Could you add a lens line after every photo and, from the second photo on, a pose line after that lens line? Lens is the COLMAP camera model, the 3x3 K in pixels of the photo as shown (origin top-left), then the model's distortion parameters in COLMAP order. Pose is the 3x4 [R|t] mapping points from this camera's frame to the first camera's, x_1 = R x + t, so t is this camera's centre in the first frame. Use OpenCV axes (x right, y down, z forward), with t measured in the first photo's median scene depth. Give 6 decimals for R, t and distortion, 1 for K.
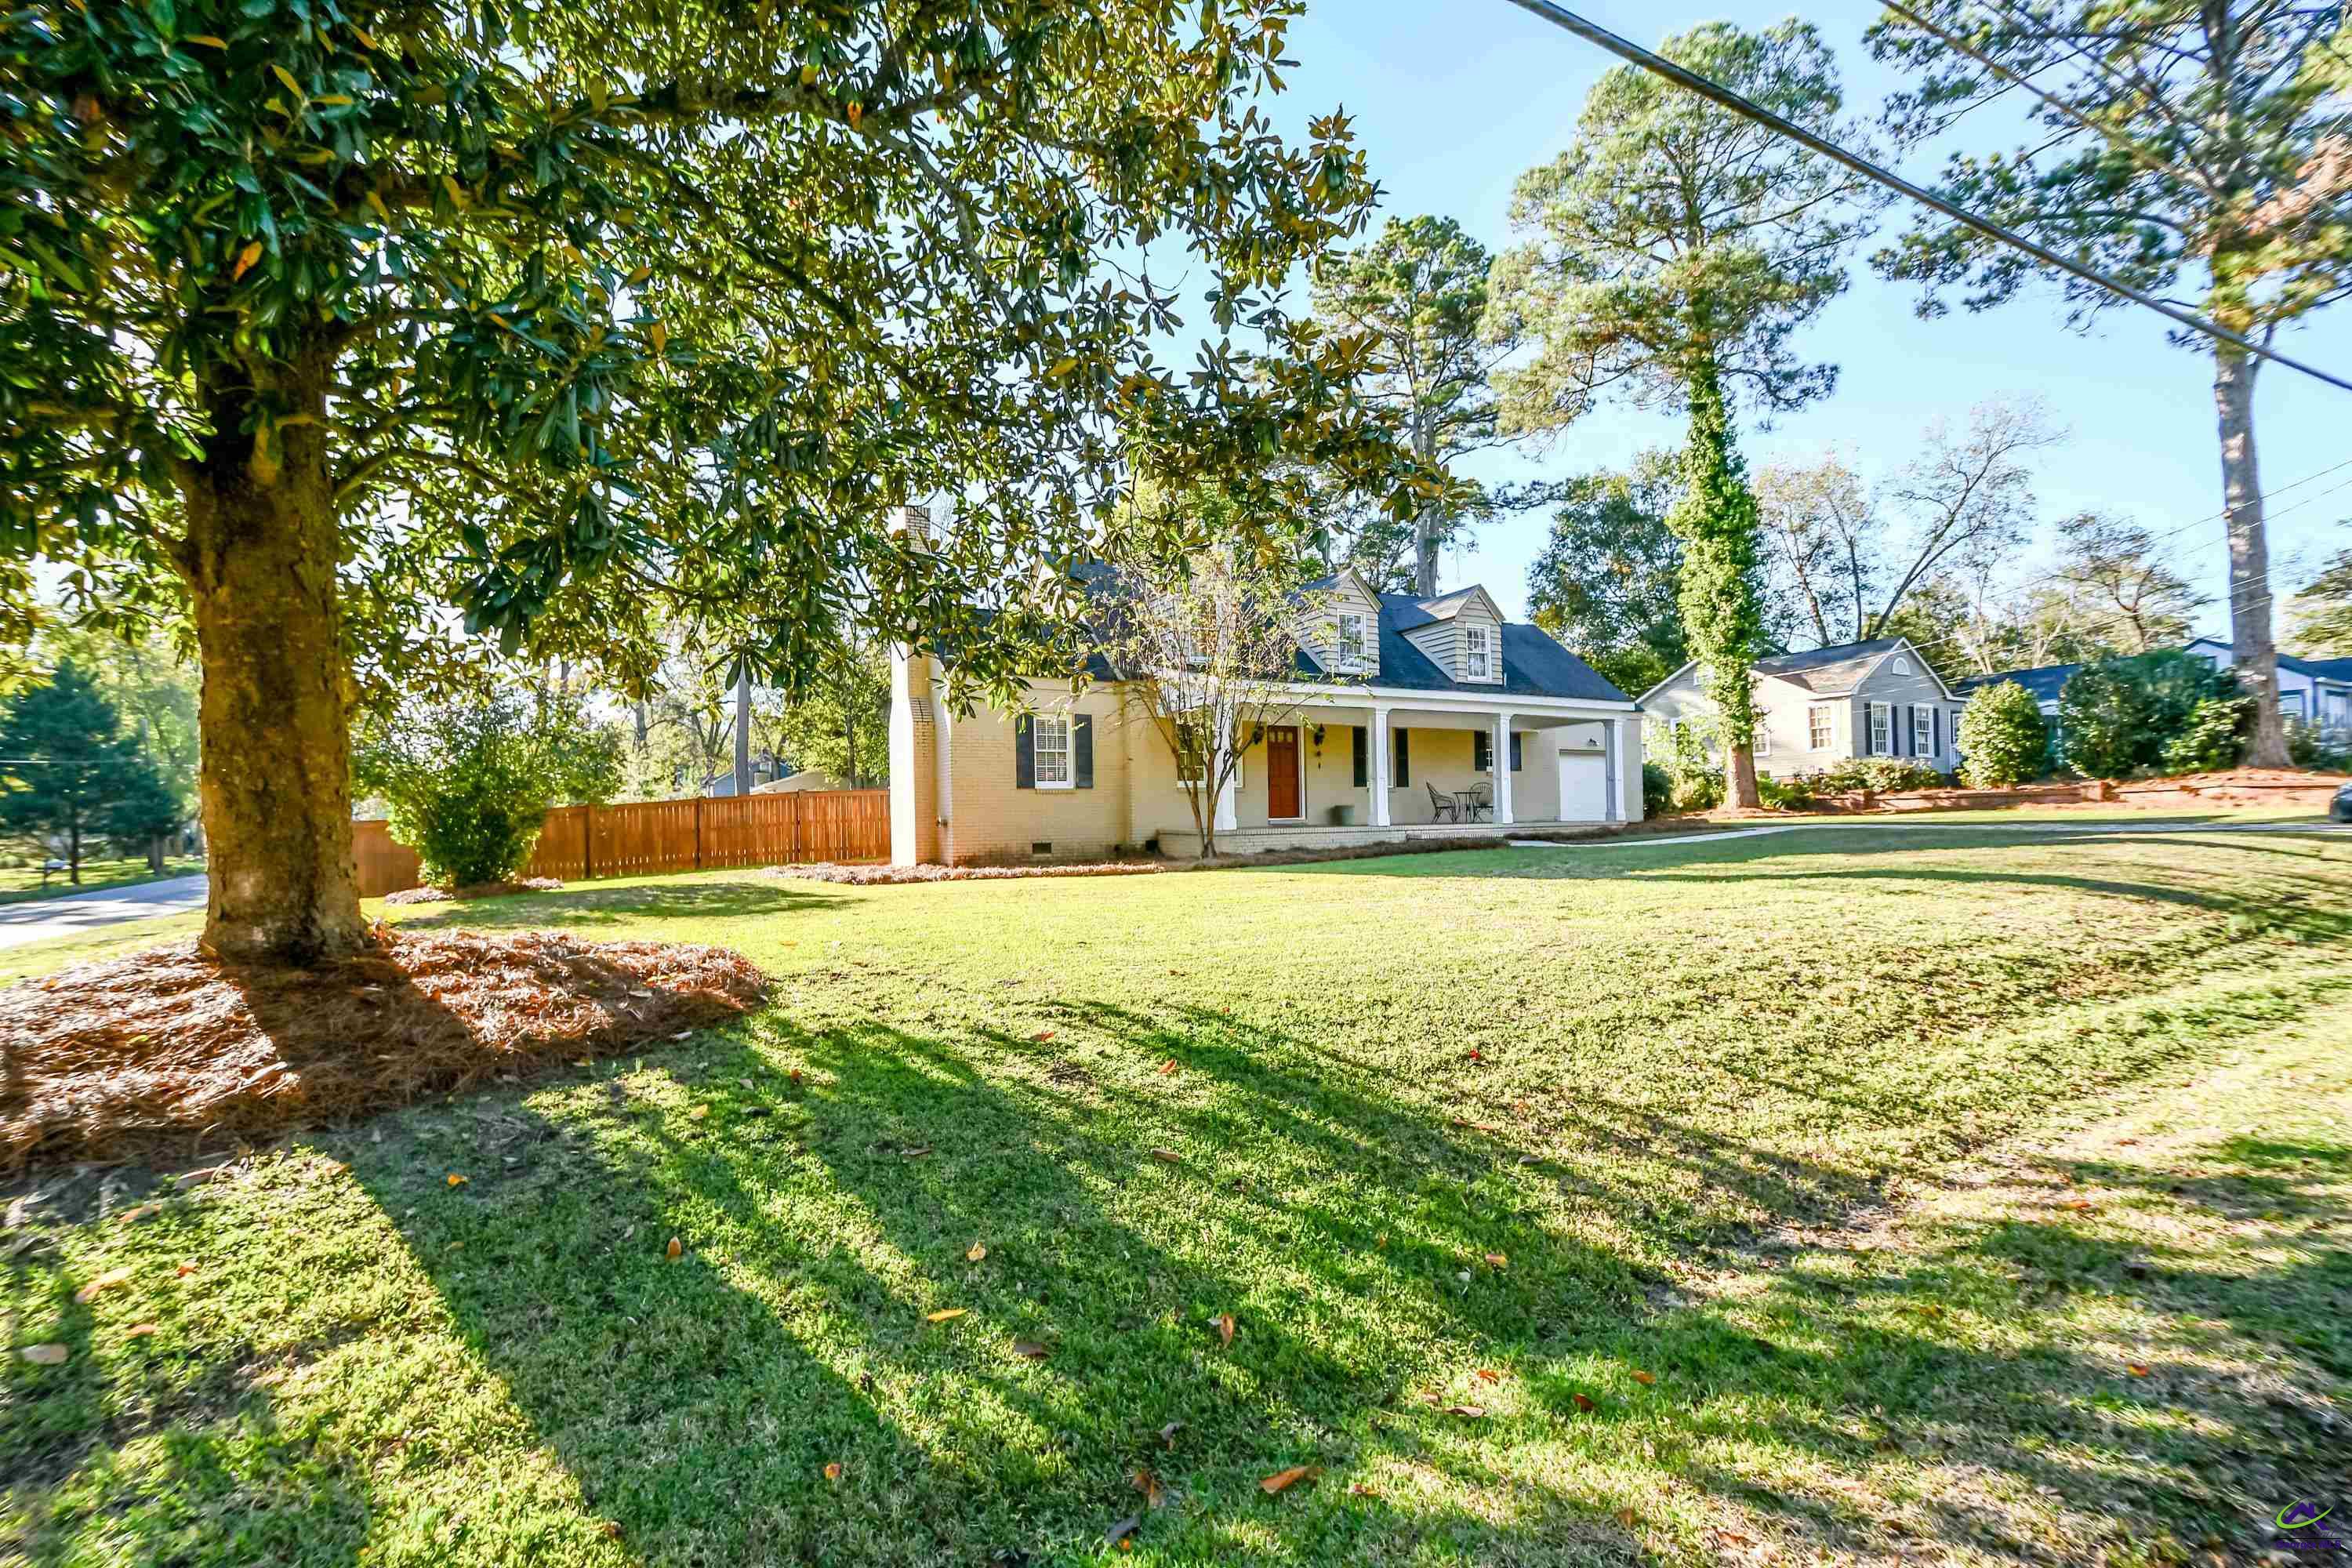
lens RADIAL K [[1037.8, 0, 1163.5], [0, 1037.8, 815.1], [0, 0, 1]] dist [0.001533, -0.004840]
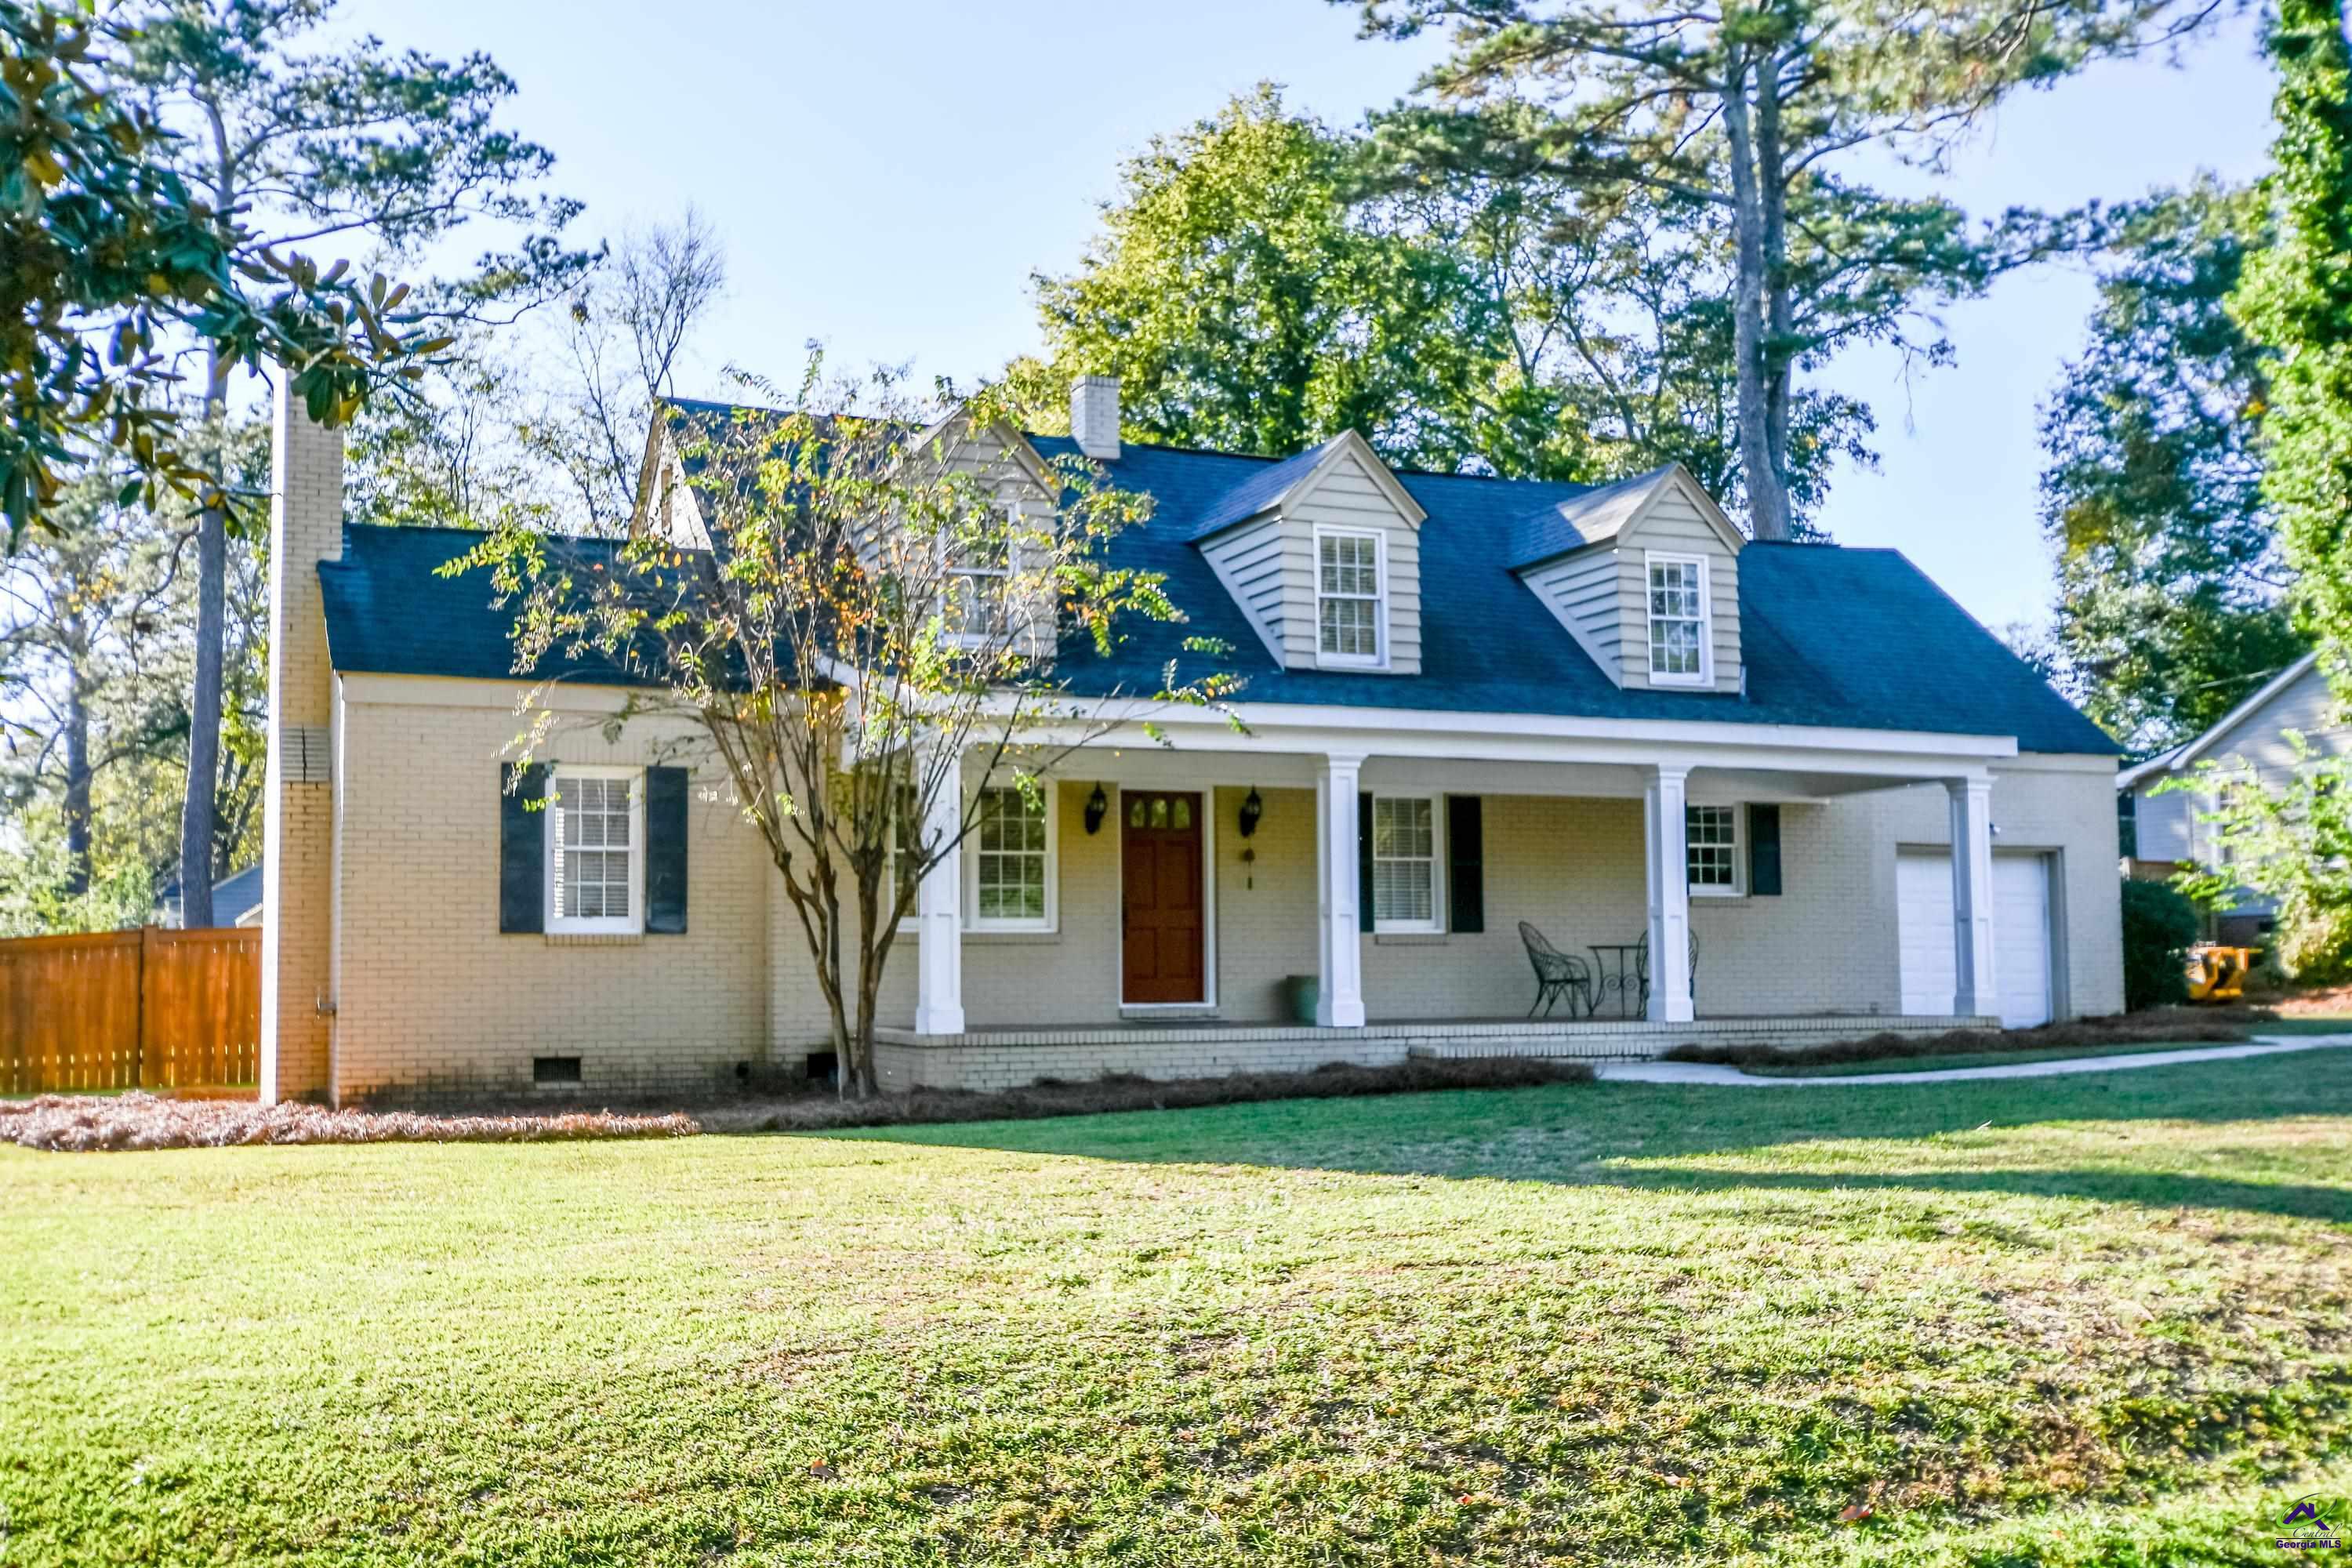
lens RADIAL K [[2430.8, 0, 1176.0], [0, 2430.8, 784.0], [0, 0, 1]] dist [-0.016300, -0.023006]
pose [[0.997067, 0.003169, -0.076466, 0.165766], [-0.008981, 0.997084, -0.075781, -0.009890], [0.076003, 0.076246, 0.994188, -0.009048]]
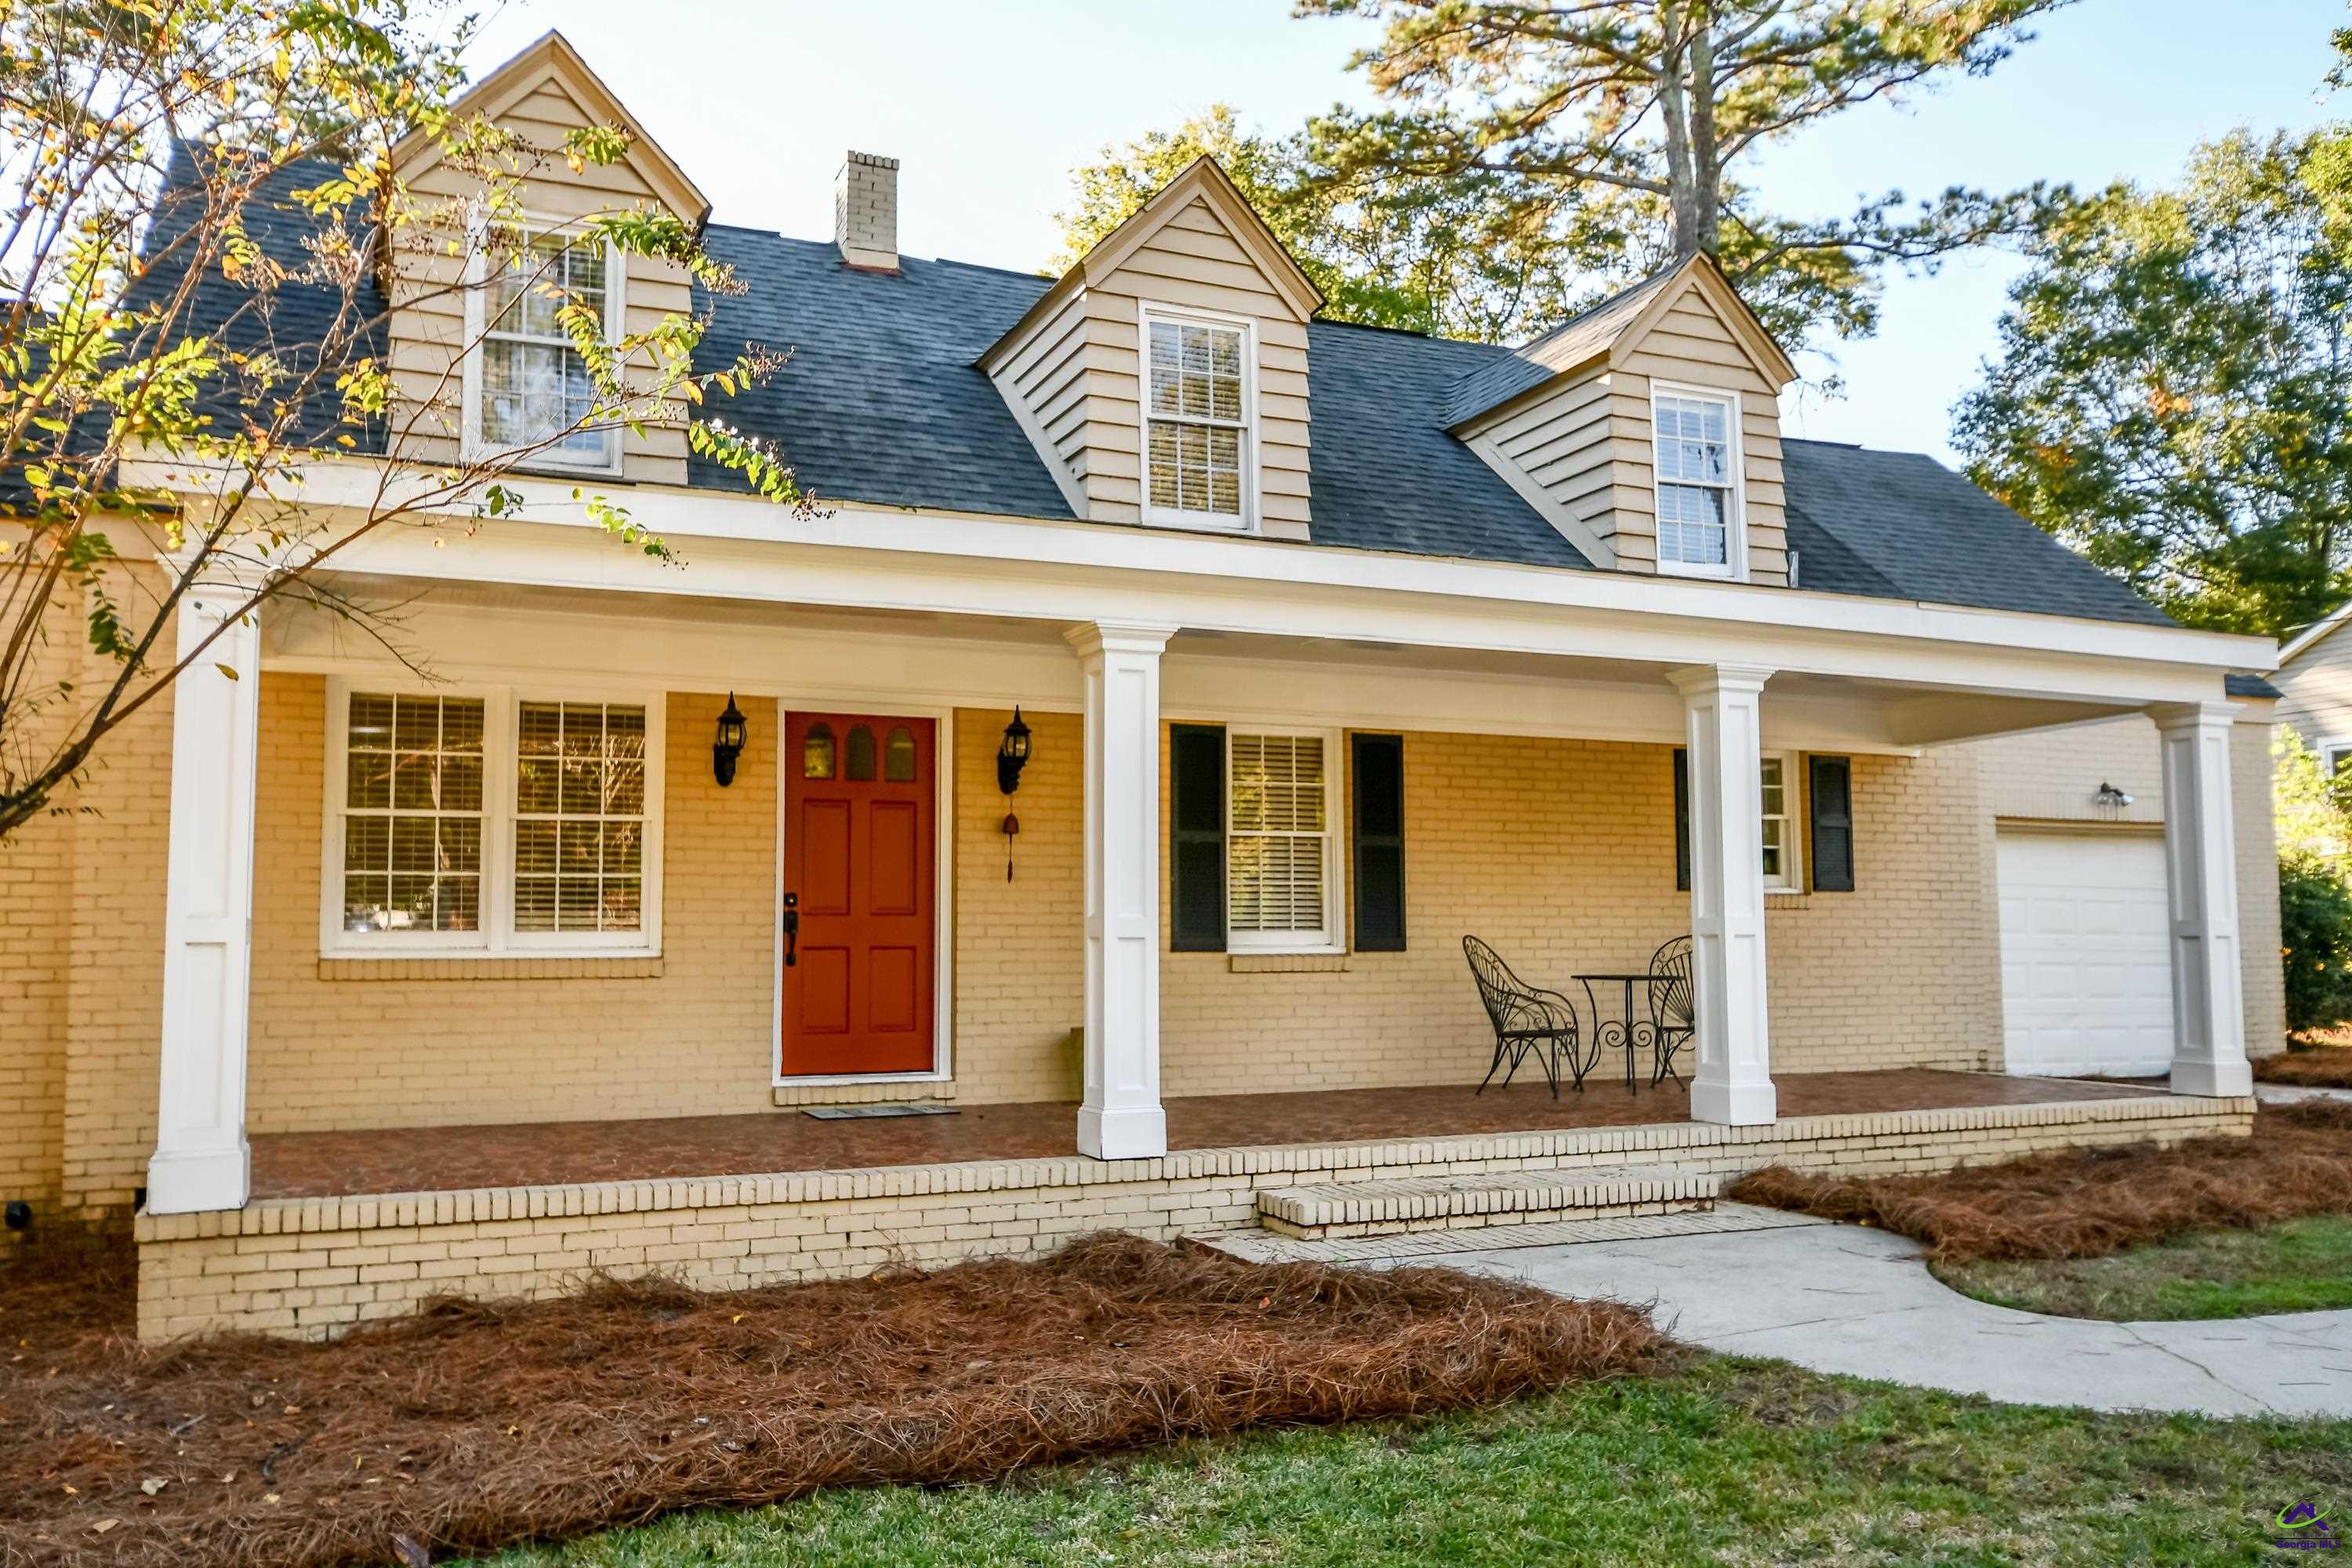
lens RADIAL K [[1799.1, 0, 1166.5], [0, 1799.1, 817.9], [0, 0, 1]] dist [-0.009089, 0.000957]
pose [[0.995964, 0.009121, -0.089294, 0.192260], [-0.014484, 0.998117, -0.059600, -0.029342], [0.088582, 0.060652, 0.994221, 0.472995]]
